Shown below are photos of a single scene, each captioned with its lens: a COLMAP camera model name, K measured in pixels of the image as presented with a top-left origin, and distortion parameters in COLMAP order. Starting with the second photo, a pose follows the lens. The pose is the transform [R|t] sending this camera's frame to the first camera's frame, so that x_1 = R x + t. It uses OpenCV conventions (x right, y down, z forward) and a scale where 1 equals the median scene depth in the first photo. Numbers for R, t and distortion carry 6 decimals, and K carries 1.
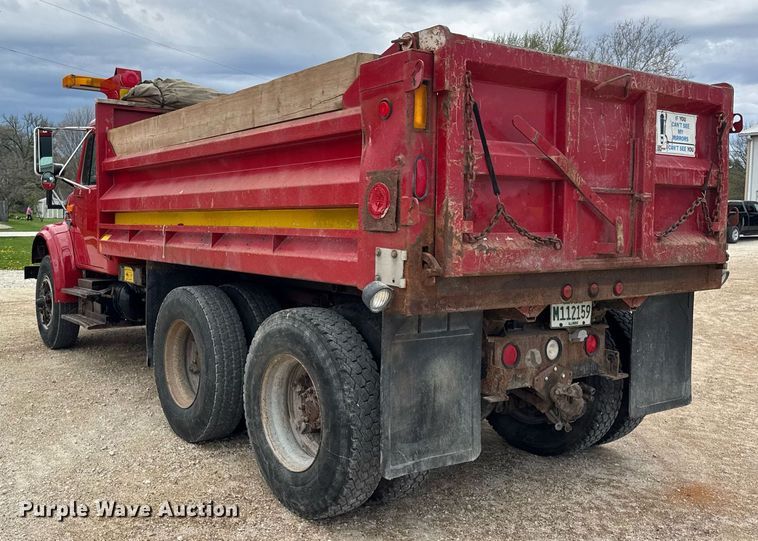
lens RADIAL K [[725.3, 0, 302.9], [0, 725.3, 255.1], [0, 0, 1]] dist [0.062516, -0.088793]
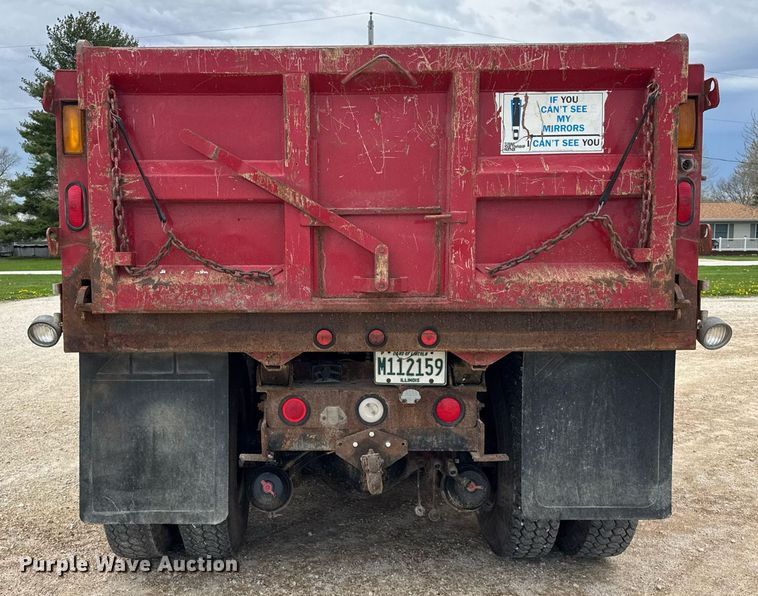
lens RADIAL K [[766.3, 0, 325.3], [0, 766.3, 301.6], [0, 0, 1]] dist [0.163385, -0.278221]
pose [[0.833252, 0.024305, -0.552359, 0.759322], [-0.014960, 0.999659, 0.021420, -0.007621], [0.552691, -0.009585, 0.833331, 0.264202]]
